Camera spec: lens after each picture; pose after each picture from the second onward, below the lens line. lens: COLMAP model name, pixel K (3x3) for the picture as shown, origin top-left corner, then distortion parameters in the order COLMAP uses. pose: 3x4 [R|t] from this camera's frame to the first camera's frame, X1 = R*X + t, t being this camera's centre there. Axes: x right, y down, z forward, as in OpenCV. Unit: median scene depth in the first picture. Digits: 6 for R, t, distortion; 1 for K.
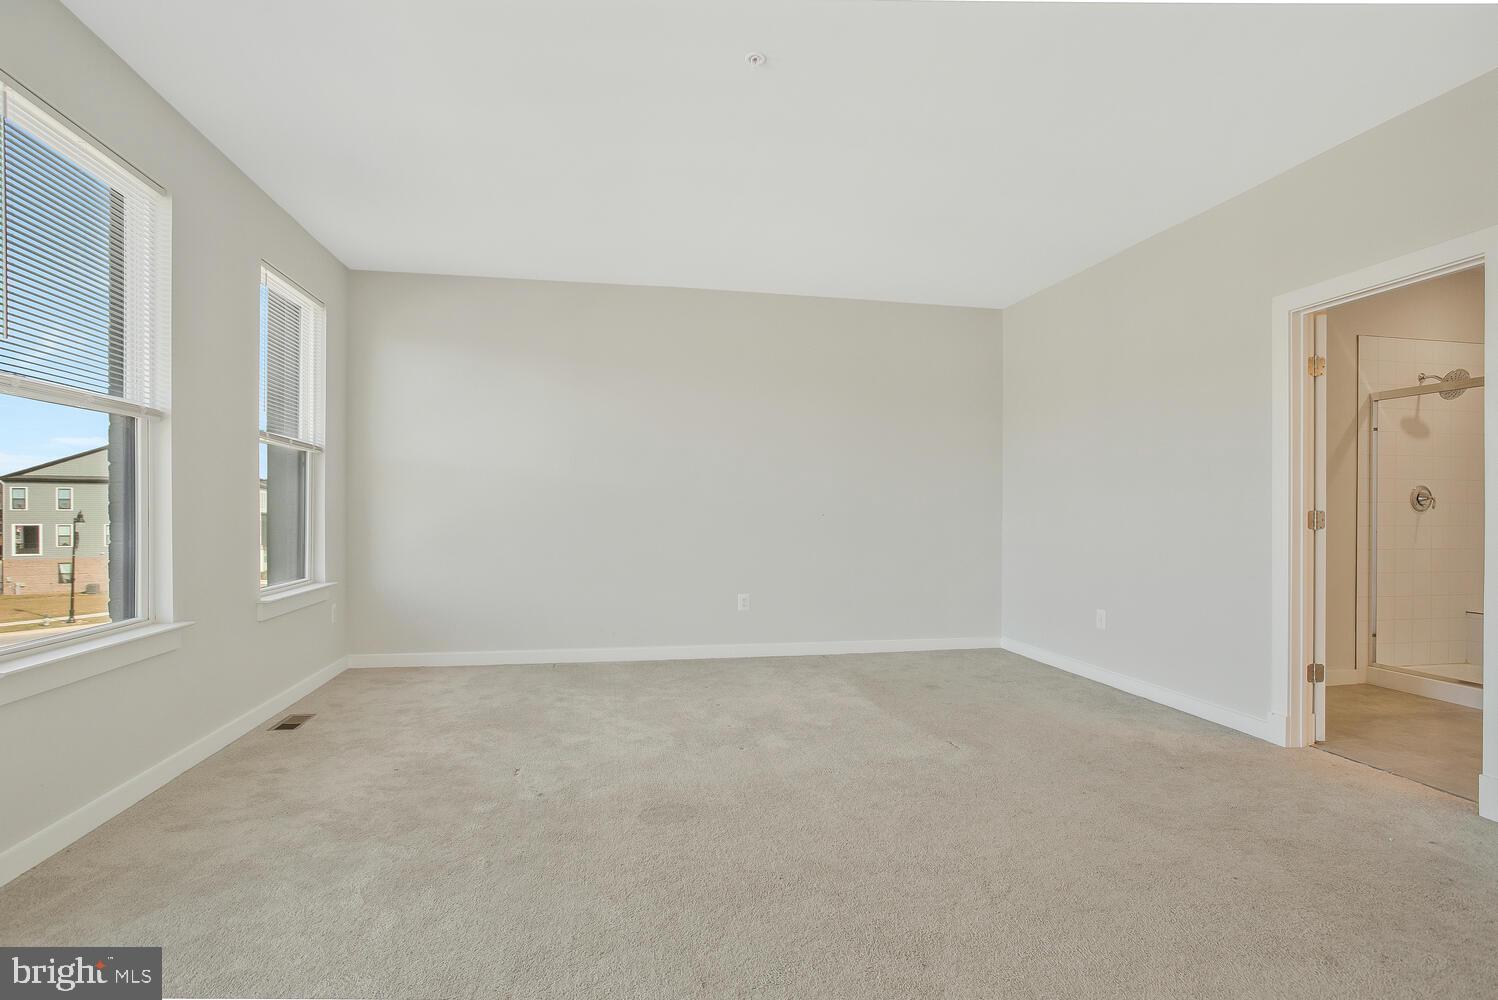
lens RADIAL K [[728.0, 0, 749.7], [0, 728.0, 521.9], [0, 0, 1]] dist [-0.050163, -0.000107]
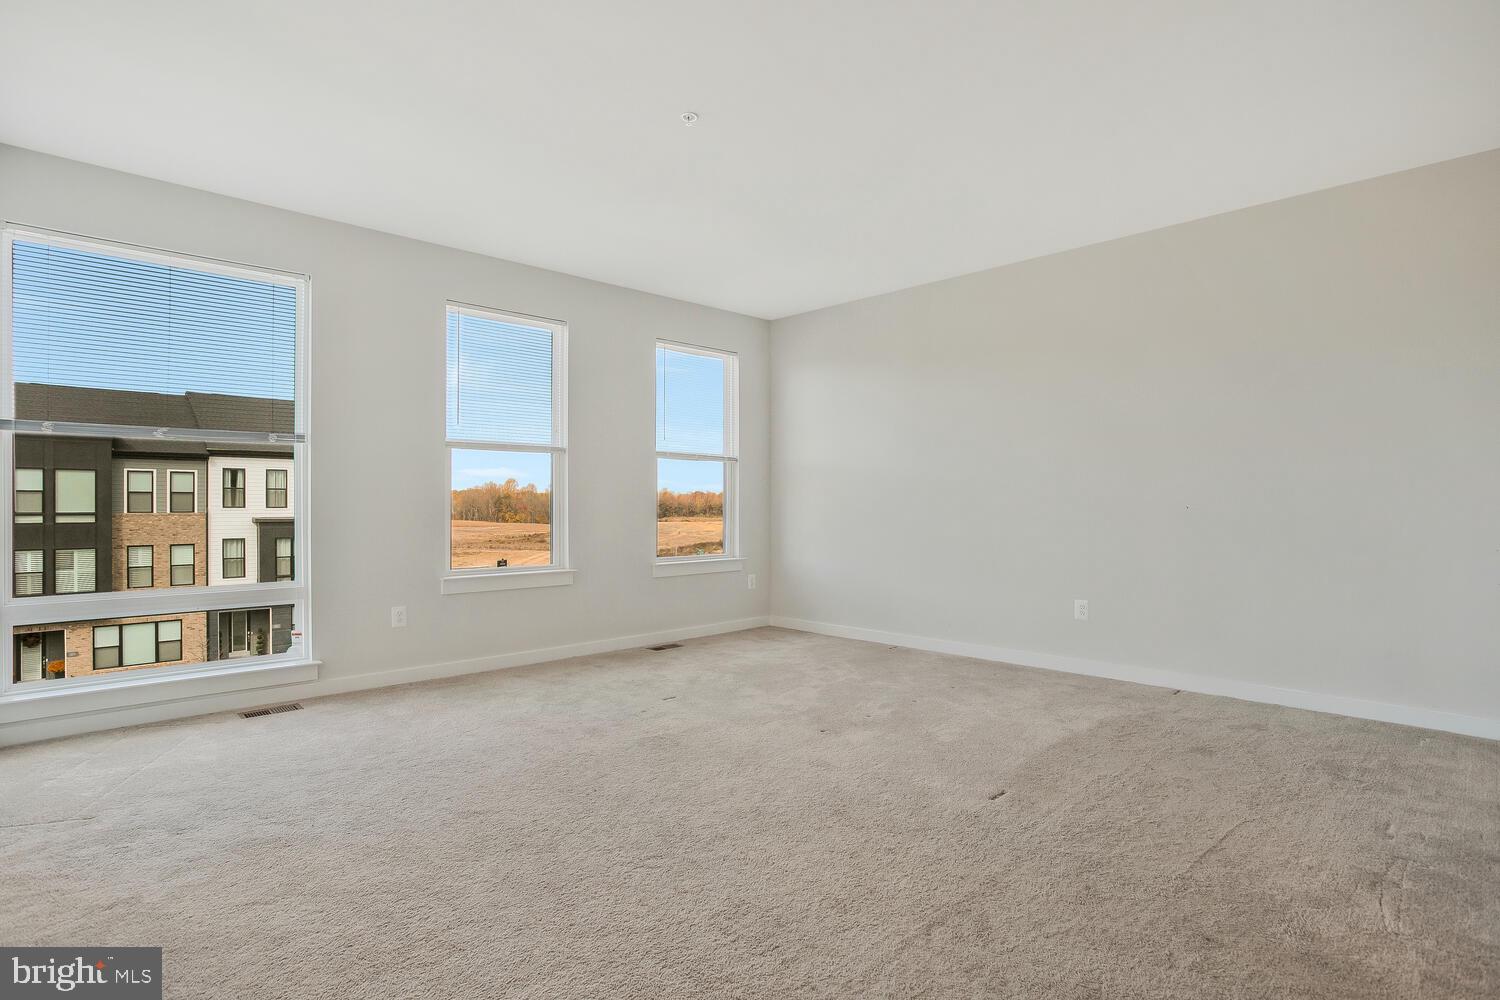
lens RADIAL K [[743.5, 0, 745.9], [0, 743.5, 525.0], [0, 0, 1]] dist [-0.078270, 0.035220]
pose [[0.532358, 0.015238, -0.846382, 0.720849], [-0.006804, 0.999883, 0.013723, 0.002546], [0.846492, -0.001547, 0.532399, 0.299669]]
